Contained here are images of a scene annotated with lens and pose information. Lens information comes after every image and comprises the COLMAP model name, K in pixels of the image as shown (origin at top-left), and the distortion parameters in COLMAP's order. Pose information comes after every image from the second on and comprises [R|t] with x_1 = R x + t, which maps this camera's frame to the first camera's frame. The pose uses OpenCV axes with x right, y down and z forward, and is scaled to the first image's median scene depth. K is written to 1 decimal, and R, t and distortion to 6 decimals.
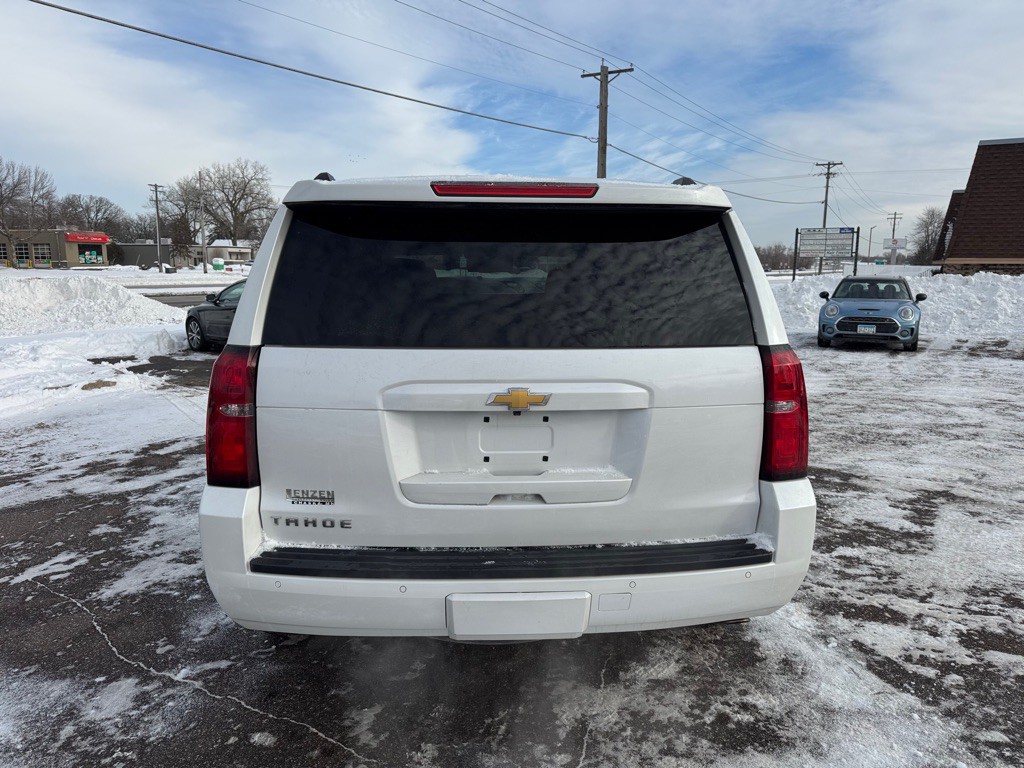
lens RADIAL K [[721.8, 0, 509.0], [0, 721.8, 385.4], [0, 0, 1]] dist [0.037133, -0.043373]
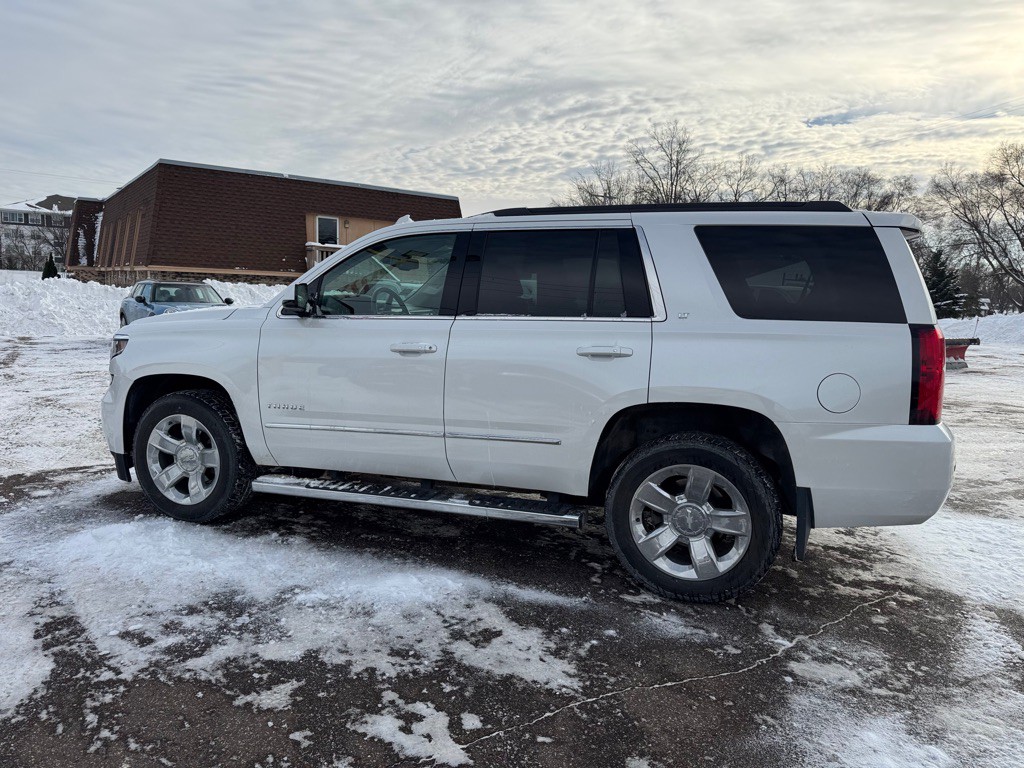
lens RADIAL K [[721.8, 0, 510.4], [0, 721.8, 384.8], [0, 0, 1]] dist [0.037133, -0.043373]
pose [[0.389169, -0.106728, 0.914963, -1.511177], [0.116721, 0.990973, 0.065949, -0.095599], [-0.913742, 0.081130, 0.398113, 0.888964]]
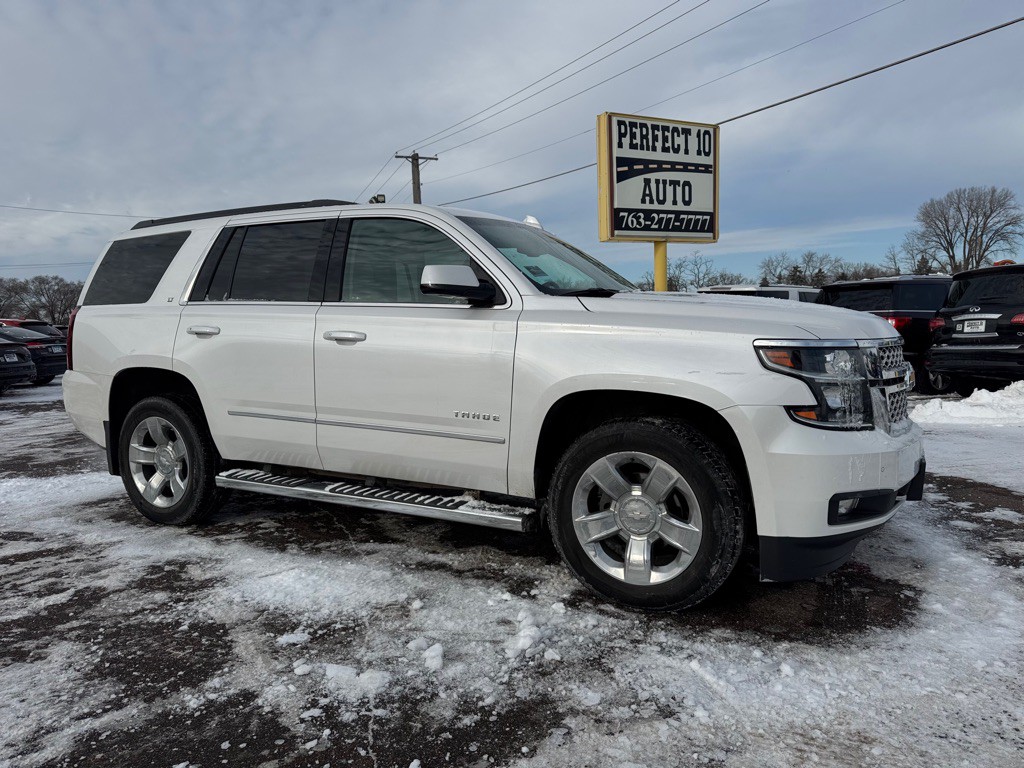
lens RADIAL K [[721.8, 0, 510.2], [0, 721.8, 387.1], [0, 0, 1]] dist [0.037133, -0.043373]
pose [[-0.526409, 0.078167, -0.846631, 1.201010], [-0.115143, 0.980037, 0.162077, -0.247345], [0.842399, 0.182802, -0.506900, 2.491331]]
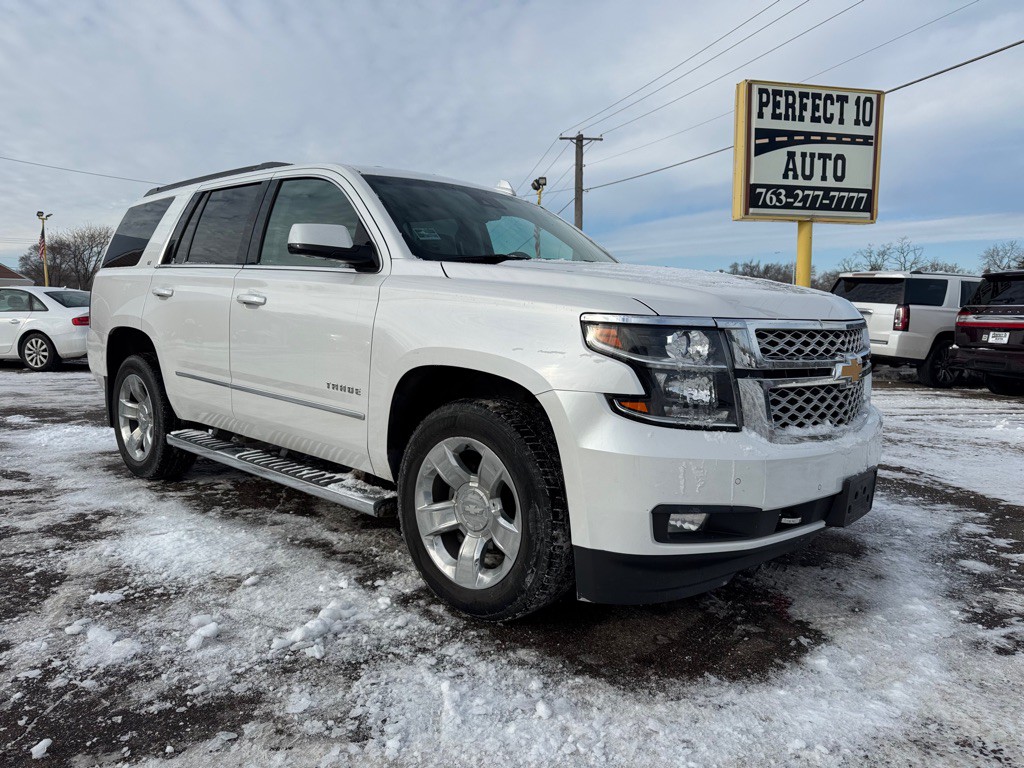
lens RADIAL K [[721.8, 0, 509.9], [0, 721.8, 387.1], [0, 0, 1]] dist [0.037133, -0.043373]
pose [[-0.716050, 0.057673, -0.695663, 0.838450], [-0.126894, 0.969222, 0.210966, -0.268910], [0.686419, 0.239338, -0.686693, 2.773045]]
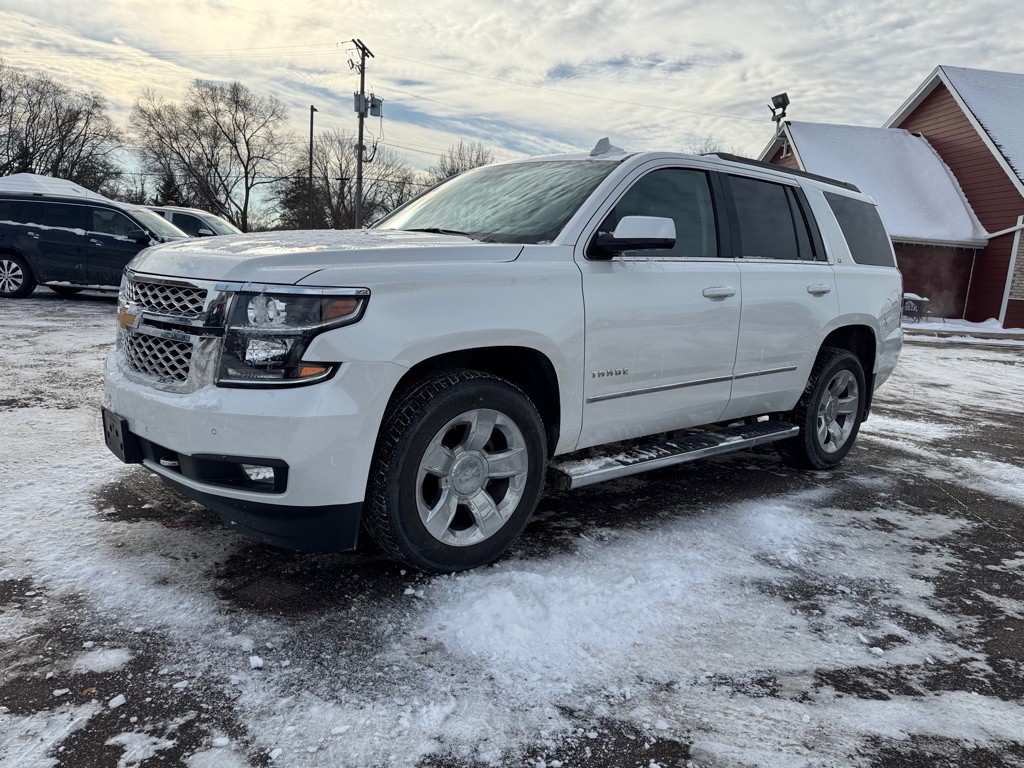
lens RADIAL K [[721.8, 0, 513.3], [0, 721.8, 382.3], [0, 0, 1]] dist [0.037133, -0.043373]
pose [[-0.599107, -0.176843, 0.780895, -1.180927], [0.055958, 0.963670, 0.261167, -0.294182], [-0.798711, 0.200164, -0.567446, 2.595280]]
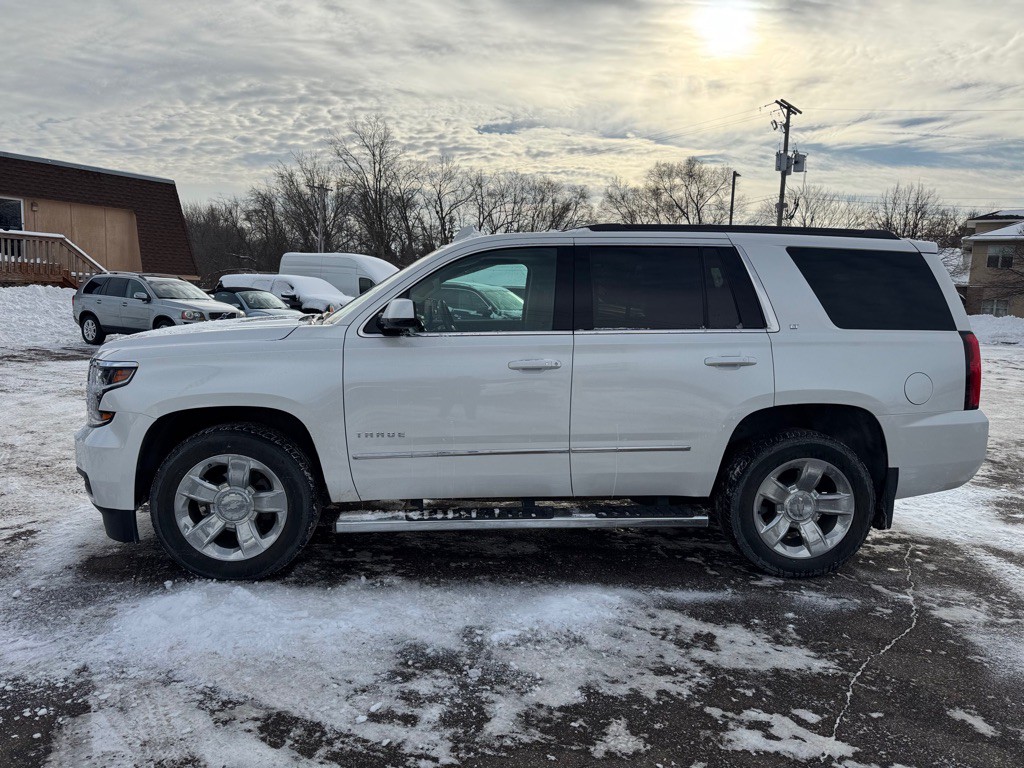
lens RADIAL K [[721.8, 0, 509.5], [0, 721.8, 385.2], [0, 0, 1]] dist [0.037133, -0.043373]
pose [[-0.011150, -0.124650, 0.992138, -1.641928], [0.130500, 0.983532, 0.125036, -0.224165], [-0.991386, 0.130868, 0.005301, 1.604861]]
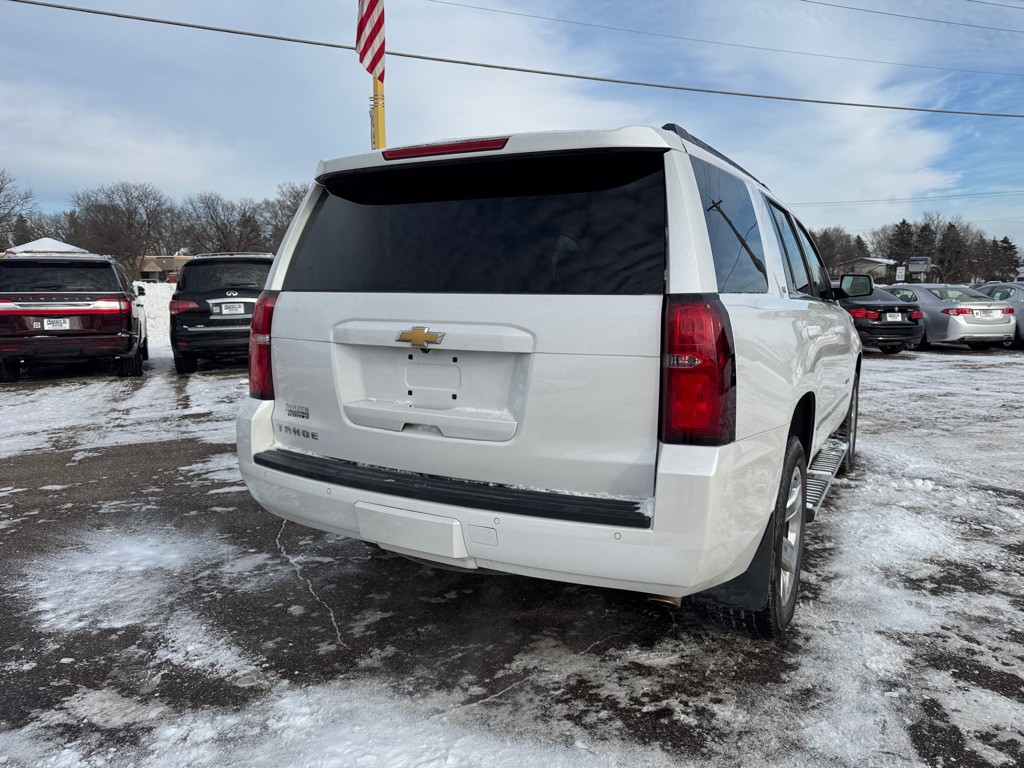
lens RADIAL K [[721.8, 0, 515.7], [0, 721.8, 387.4], [0, 0, 1]] dist [0.037133, -0.043373]
pose [[0.845159, 0.070622, -0.529829, 0.521722], [-0.082600, 0.996582, 0.001077, 0.059523], [0.528094, 0.042853, 0.848104, 0.101969]]
